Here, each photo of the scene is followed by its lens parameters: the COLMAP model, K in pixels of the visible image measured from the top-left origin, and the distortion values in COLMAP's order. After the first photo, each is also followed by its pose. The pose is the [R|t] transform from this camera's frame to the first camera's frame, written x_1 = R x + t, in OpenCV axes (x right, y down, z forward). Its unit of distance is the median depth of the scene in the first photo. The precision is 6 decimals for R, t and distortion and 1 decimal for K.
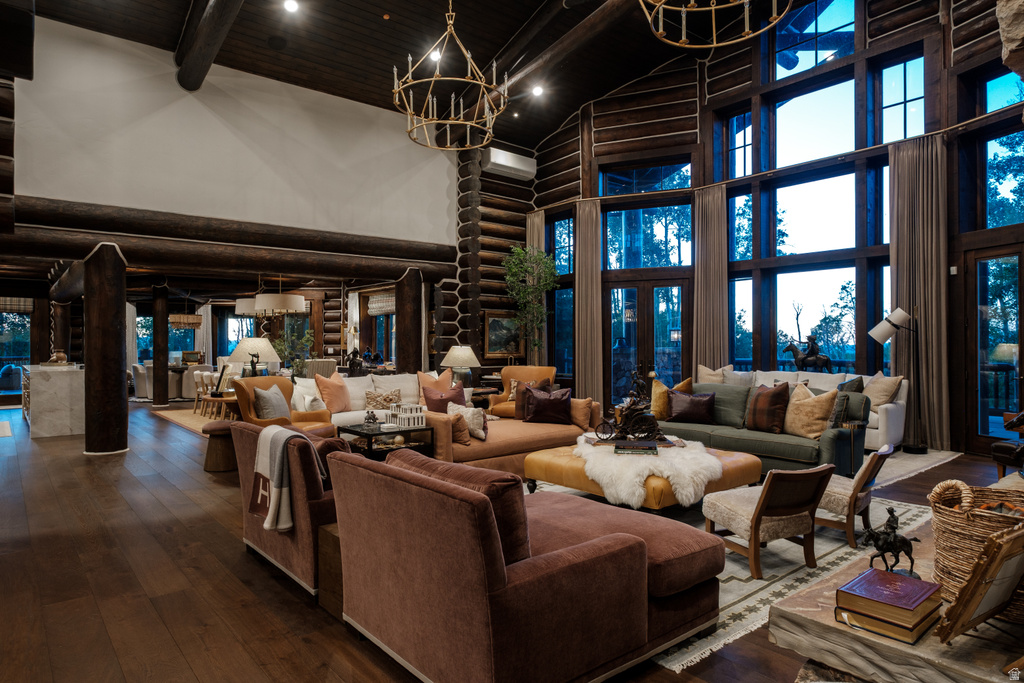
lens RADIAL K [[613.6, 0, 511.3], [0, 613.6, 346.7], [0, 0, 1]] dist [-0.001771, 0.000721]
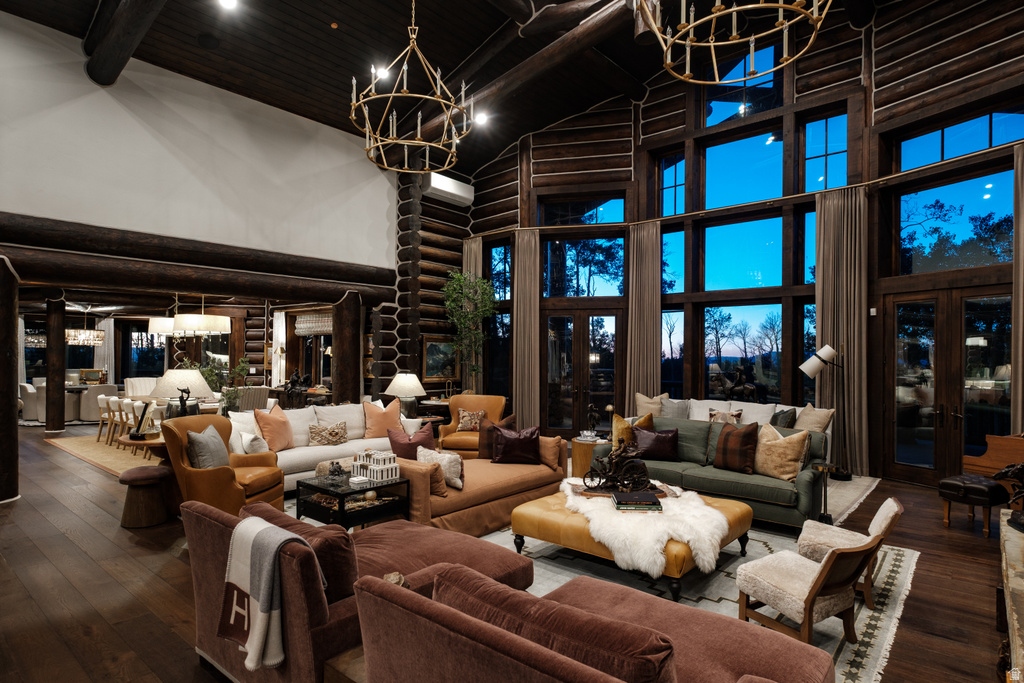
lens RADIAL K [[559.8, 0, 506.8], [0, 559.8, 357.2], [0, 0, 1]] dist [0.003549, -0.000926]
pose [[0.985986, 0.010084, 0.166521, -0.078188], [-0.010190, 0.999948, -0.000219, -0.031166], [-0.166515, -0.001481, 0.986038, 0.104365]]
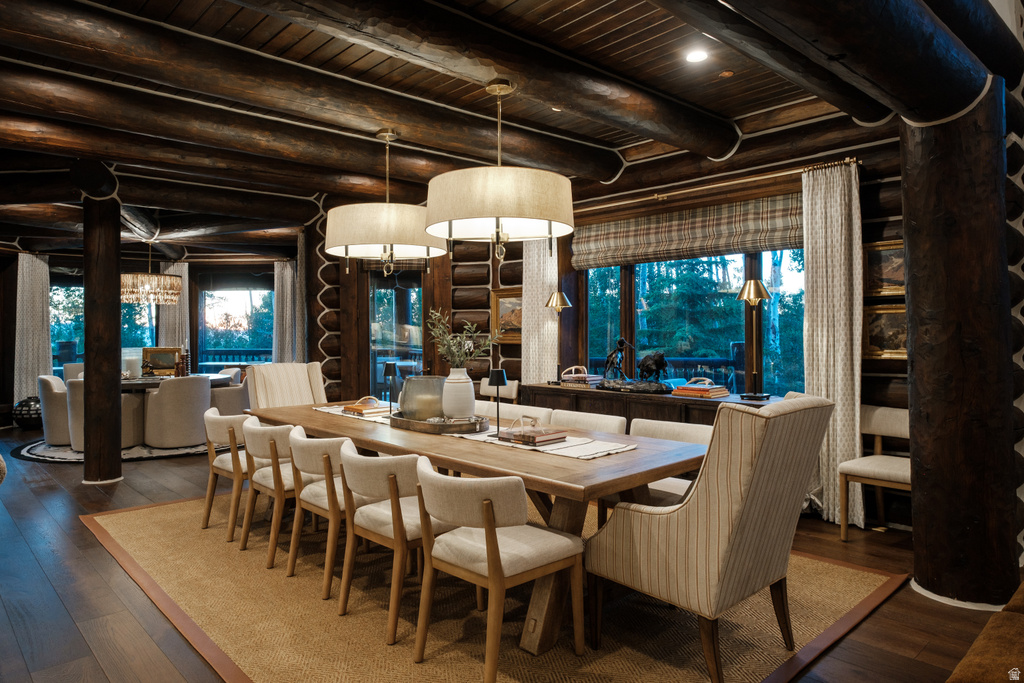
lens RADIAL K [[660.1, 0, 512.0], [0, 660.1, 341.5], [0, 0, 1]] dist [-0.005171, -0.001726]
pose [[0.998602, -0.003409, 0.052754, -0.490478], [0.002793, 0.999927, 0.011732, -0.004885], [-0.052790, -0.011568, 0.998539, 0.832512]]
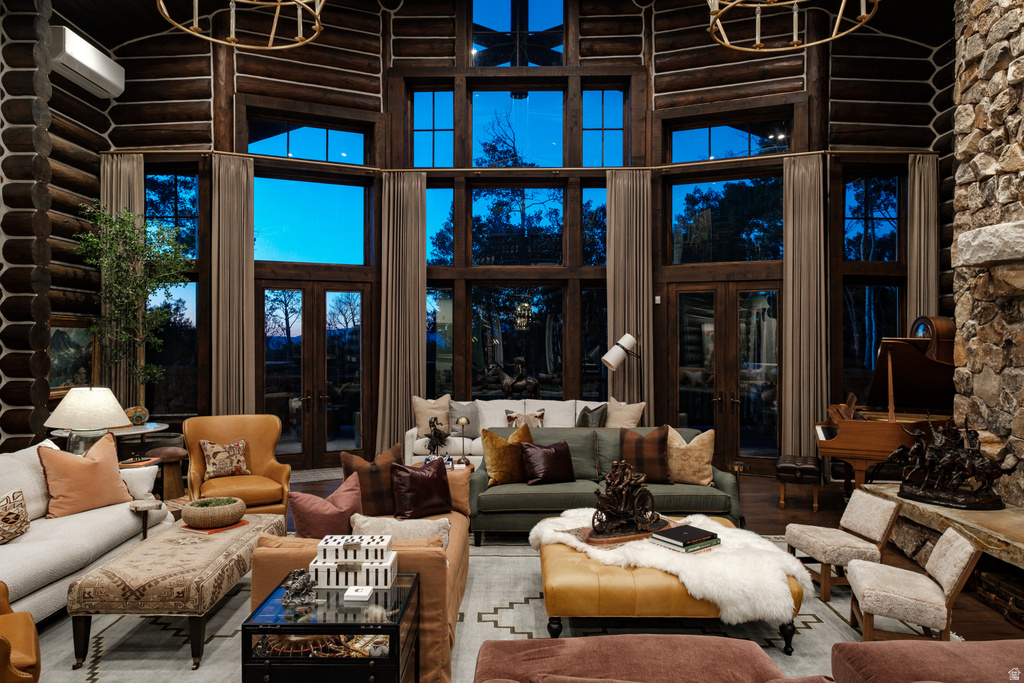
lens RADIAL K [[721.1, 0, 509.8], [0, 721.1, 335.3], [0, 0, 1]] dist [-0.003961, 0.006323]
pose [[0.645526, 0.005374, 0.763720, -0.353164], [-0.000382, 0.999977, -0.006714, -0.046442], [-0.763739, 0.004042, 0.645513, 0.331422]]
